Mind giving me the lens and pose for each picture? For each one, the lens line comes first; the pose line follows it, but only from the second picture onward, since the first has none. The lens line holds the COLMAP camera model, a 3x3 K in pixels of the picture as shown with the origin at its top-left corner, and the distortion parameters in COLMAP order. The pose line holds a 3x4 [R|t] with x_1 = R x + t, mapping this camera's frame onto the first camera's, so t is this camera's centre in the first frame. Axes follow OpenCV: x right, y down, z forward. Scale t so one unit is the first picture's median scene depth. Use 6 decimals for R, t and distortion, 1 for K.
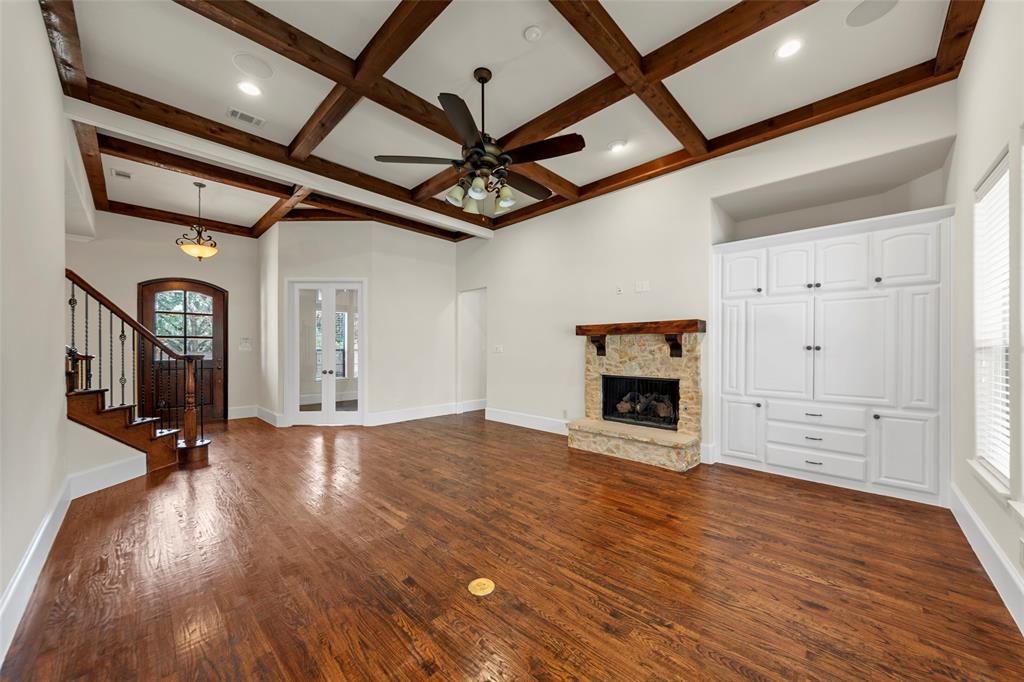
lens RADIAL K [[374.3, 0, 520.5], [0, 374.3, 356.0], [0, 0, 1]] dist [-0.000610, -0.000050]
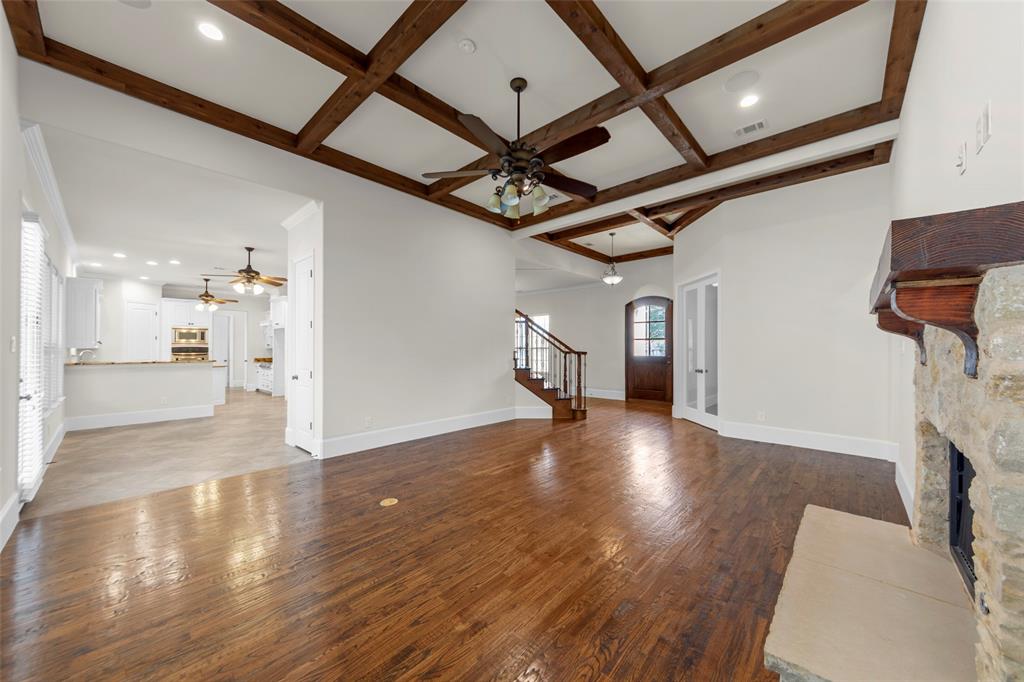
lens RADIAL K [[366.9, 0, 501.4], [0, 366.9, 349.6], [0, 0, 1]] dist [-0.001055, -0.000141]
pose [[-0.004333, 0.003609, -0.999984, 0.858950], [-0.019351, 0.999806, 0.003692, -0.013157], [0.999803, 0.019366, -0.004263, 0.896675]]
